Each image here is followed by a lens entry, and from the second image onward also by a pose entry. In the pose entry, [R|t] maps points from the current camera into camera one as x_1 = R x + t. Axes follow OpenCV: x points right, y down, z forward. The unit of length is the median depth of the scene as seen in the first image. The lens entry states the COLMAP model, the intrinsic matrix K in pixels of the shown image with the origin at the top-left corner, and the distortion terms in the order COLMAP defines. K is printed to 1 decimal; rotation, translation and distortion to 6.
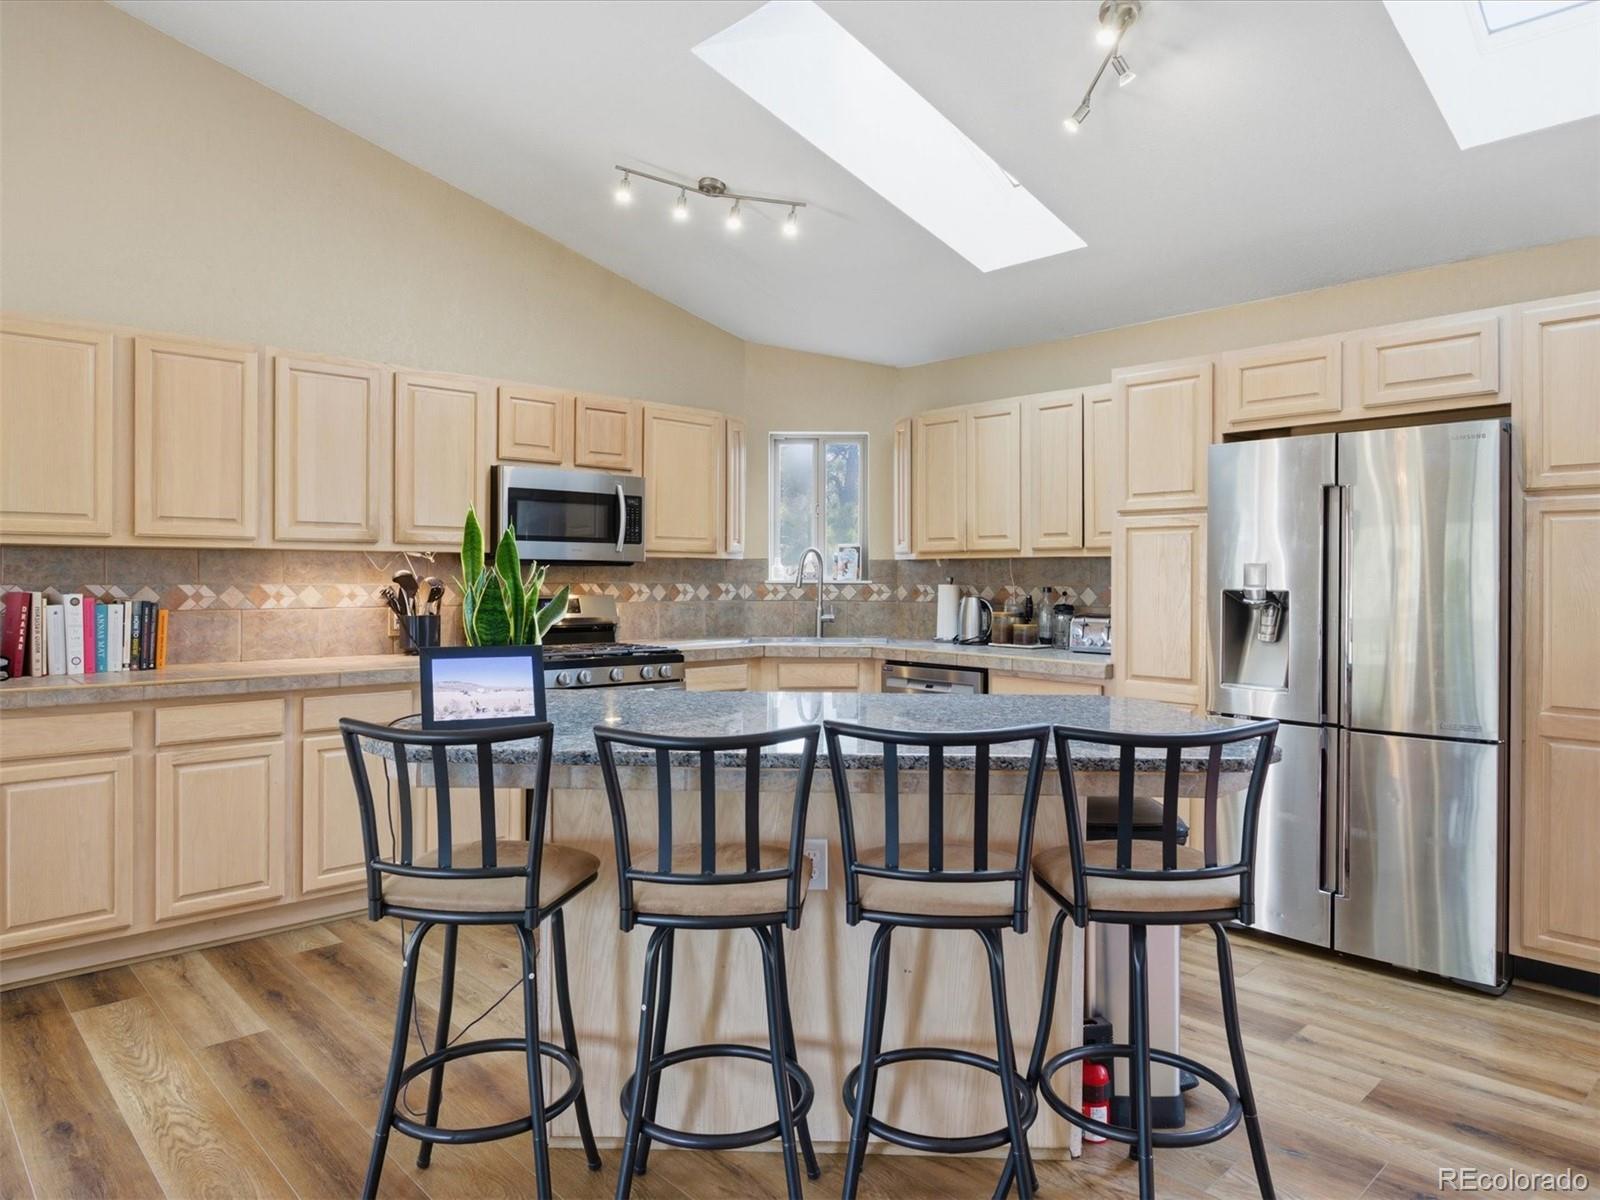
lens RADIAL K [[1044.1, 0, 801.1], [0, 1044.1, 595.4], [0, 0, 1]] dist [-0.007740, -0.001751]
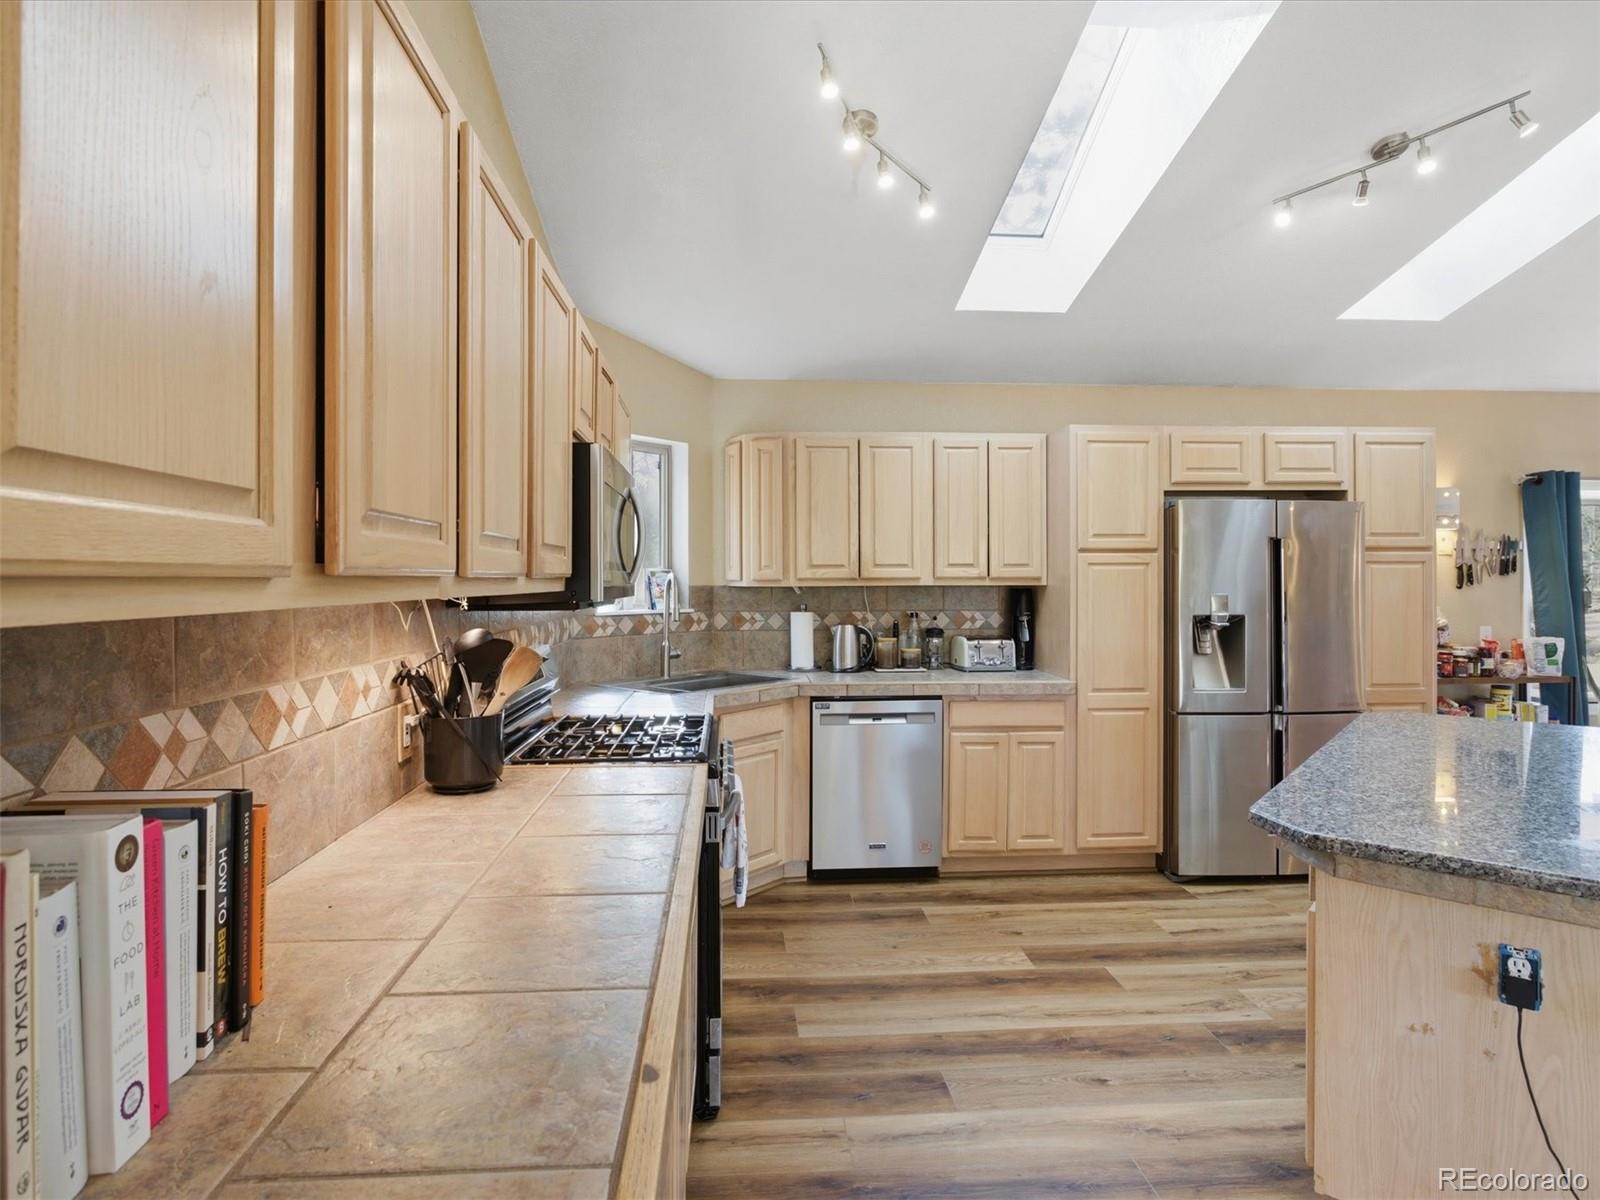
lens RADIAL K [[863.7, 0, 802.4], [0, 863.7, 585.9], [0, 0, 1]] dist [-0.004013, 0.000121]
pose [[0.623303, -0.010352, 0.781912, -0.577340], [0.019018, 0.999817, -0.001924, -0.038927], [-0.781749, 0.016070, 0.623386, 0.582193]]
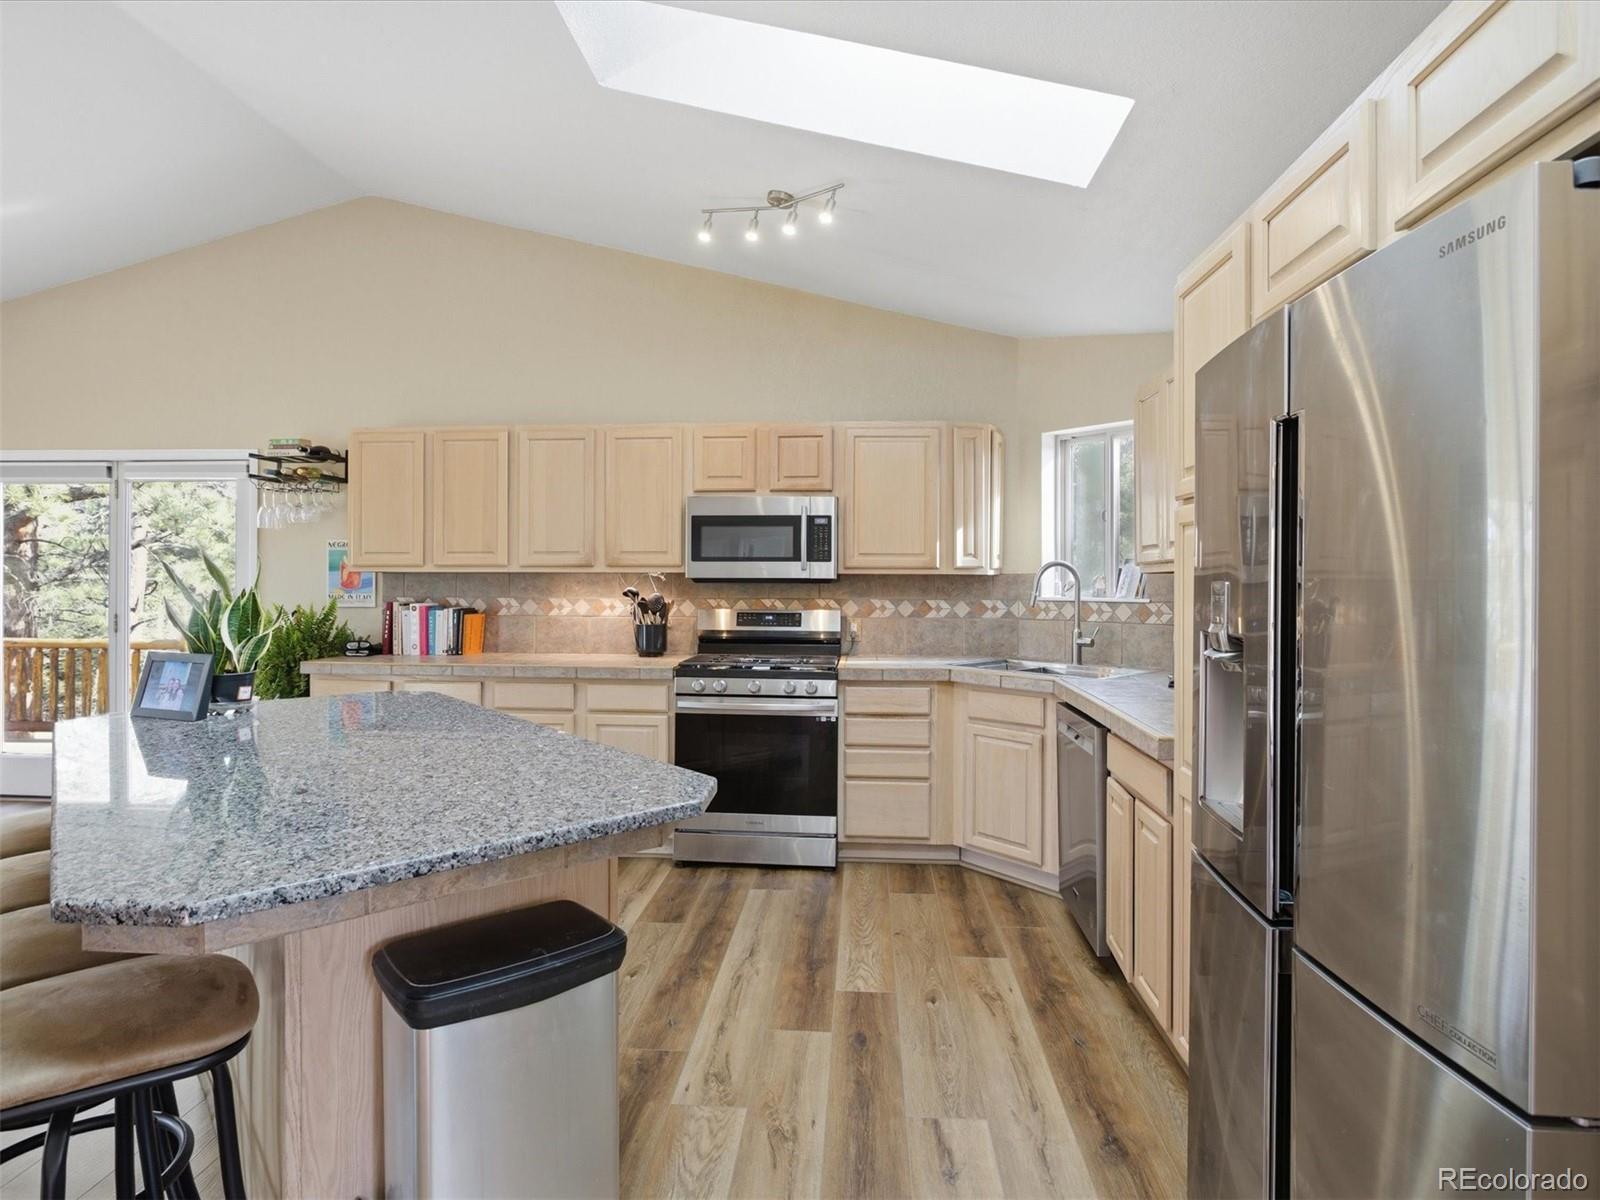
lens RADIAL K [[863.7, 0, 798.3], [0, 863.7, 587.5], [0, 0, 1]] dist [-0.004013, 0.000121]
pose [[0.670719, 0.002802, -0.741706, 0.486908], [-0.014472, 0.999852, -0.009309, -0.016420], [0.741570, 0.016977, 0.670660, 0.432254]]
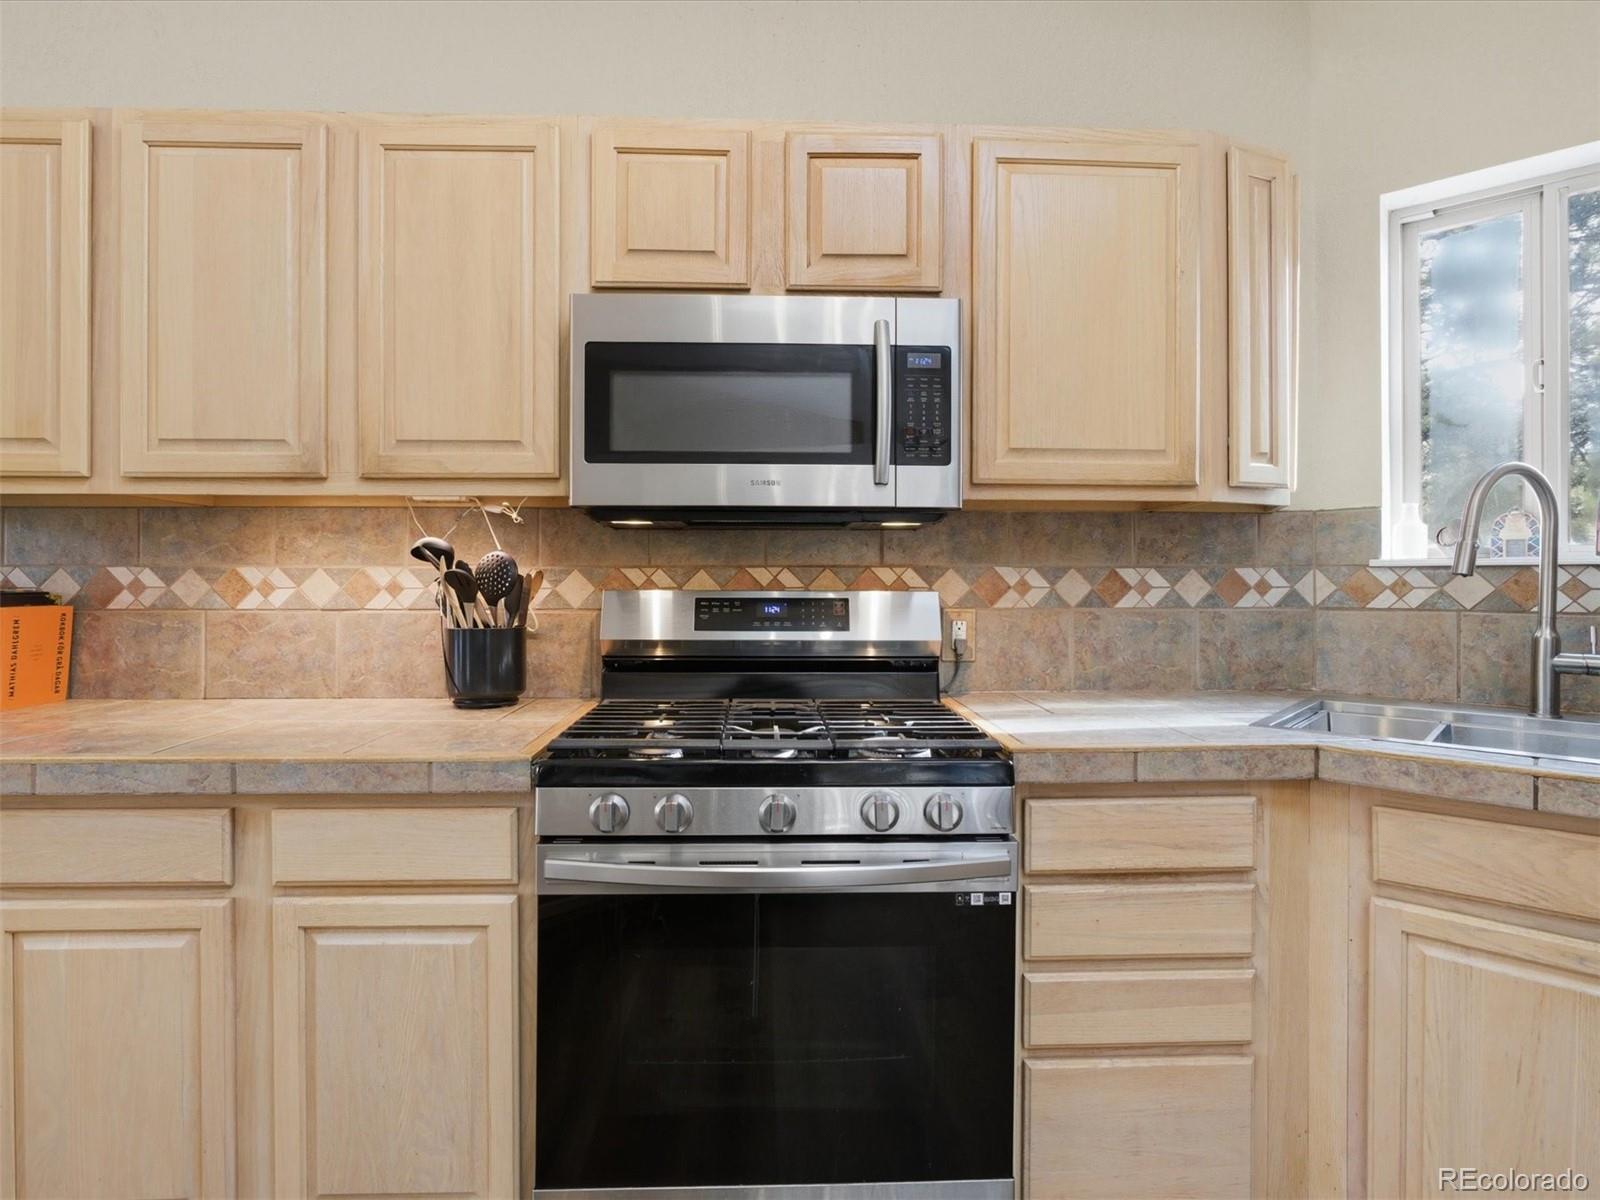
lens RADIAL K [[863.7, 0, 794.4], [0, 863.7, 576.5], [0, 0, 1]] dist [-0.004013, 0.000121]
pose [[0.753226, -0.005667, -0.657737, 0.022227], [-0.009767, 0.999756, -0.019799, 0.001155], [0.657689, 0.021337, 0.752987, 0.757196]]
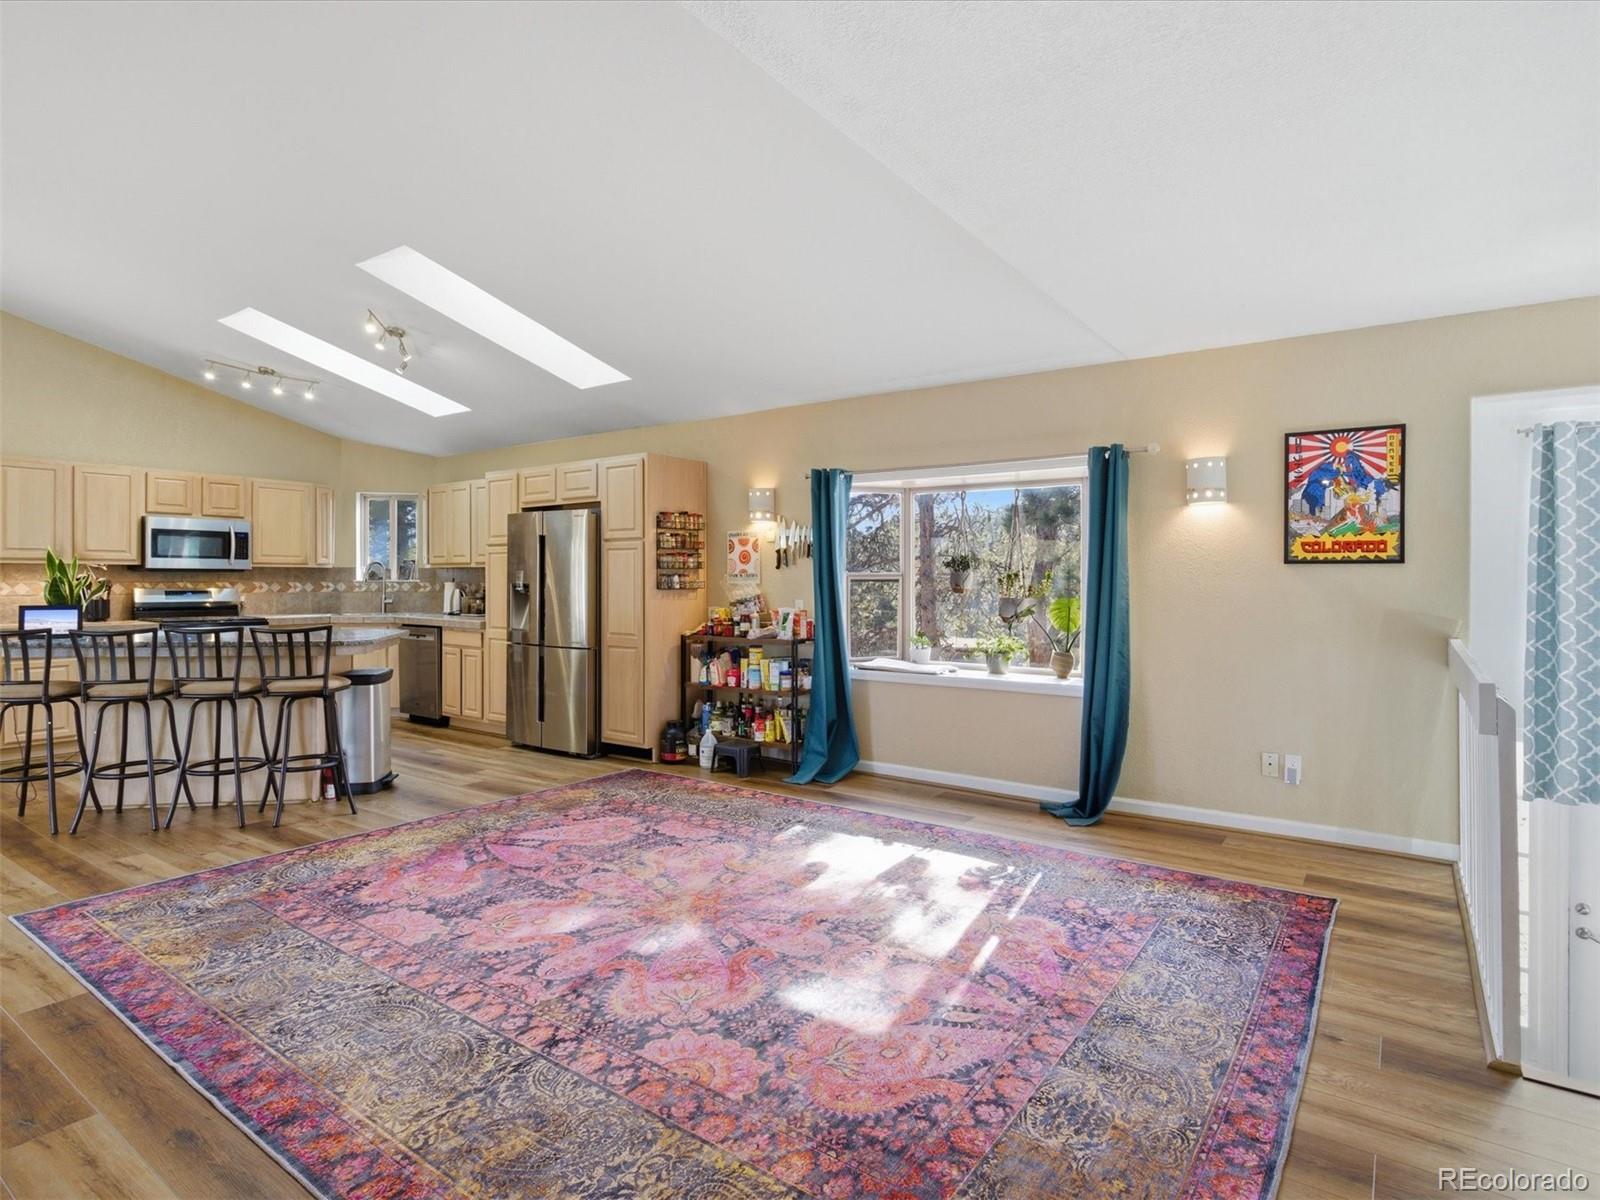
lens RADIAL K [[863.7, 0, 793.4], [0, 863.7, 589.1], [0, 0, 1]] dist [-0.004013, 0.000121]
pose [[0.980644, -0.003546, 0.195769, 0.496139], [0.004905, 0.999967, -0.006457, 0.016033], [-0.195739, 0.007292, 0.980629, -0.651246]]
